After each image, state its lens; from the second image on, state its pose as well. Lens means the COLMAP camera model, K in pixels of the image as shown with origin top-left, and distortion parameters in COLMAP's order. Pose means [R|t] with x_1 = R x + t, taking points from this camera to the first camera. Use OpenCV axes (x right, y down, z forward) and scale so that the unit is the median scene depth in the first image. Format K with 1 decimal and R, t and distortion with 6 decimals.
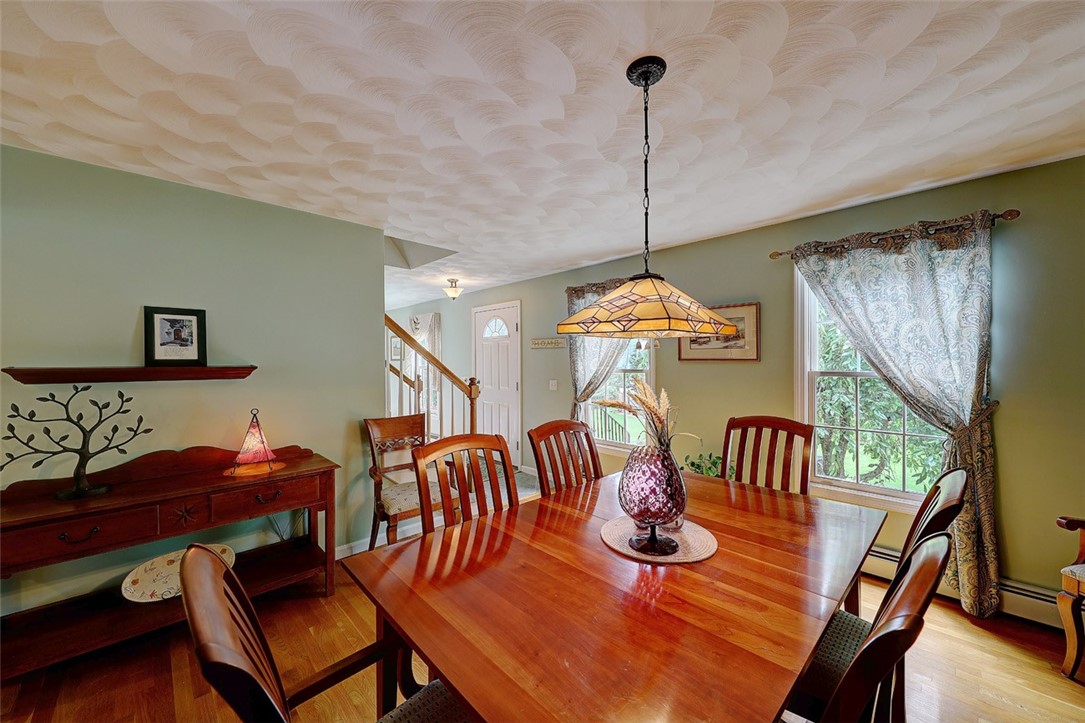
lens RADIAL K [[413.9, 0, 546.6], [0, 413.9, 360.8], [0, 0, 1]] dist [-0.000859, -0.000050]
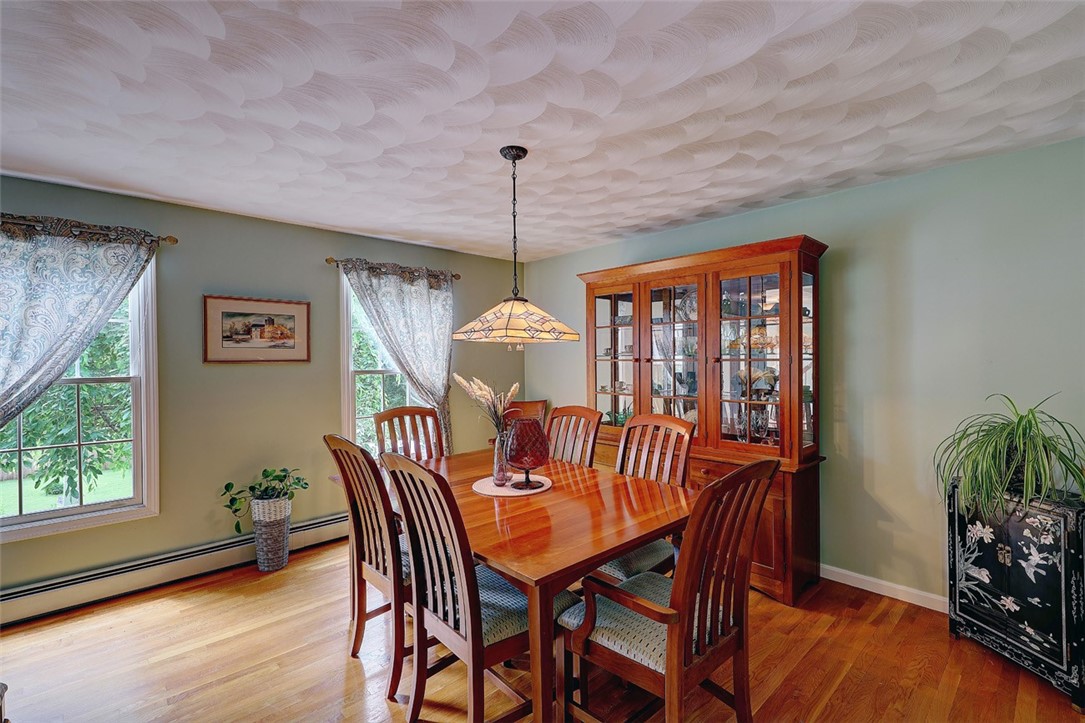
lens RADIAL K [[498.3, 0, 545.2], [0, 498.3, 363.8], [0, 0, 1]] dist [0.000891, 0.000018]
pose [[0.014269, -0.004417, 0.999888, -0.768742], [0.011074, 0.999930, 0.004259, 0.007735], [-0.999837, 0.011012, 0.014317, 0.475710]]
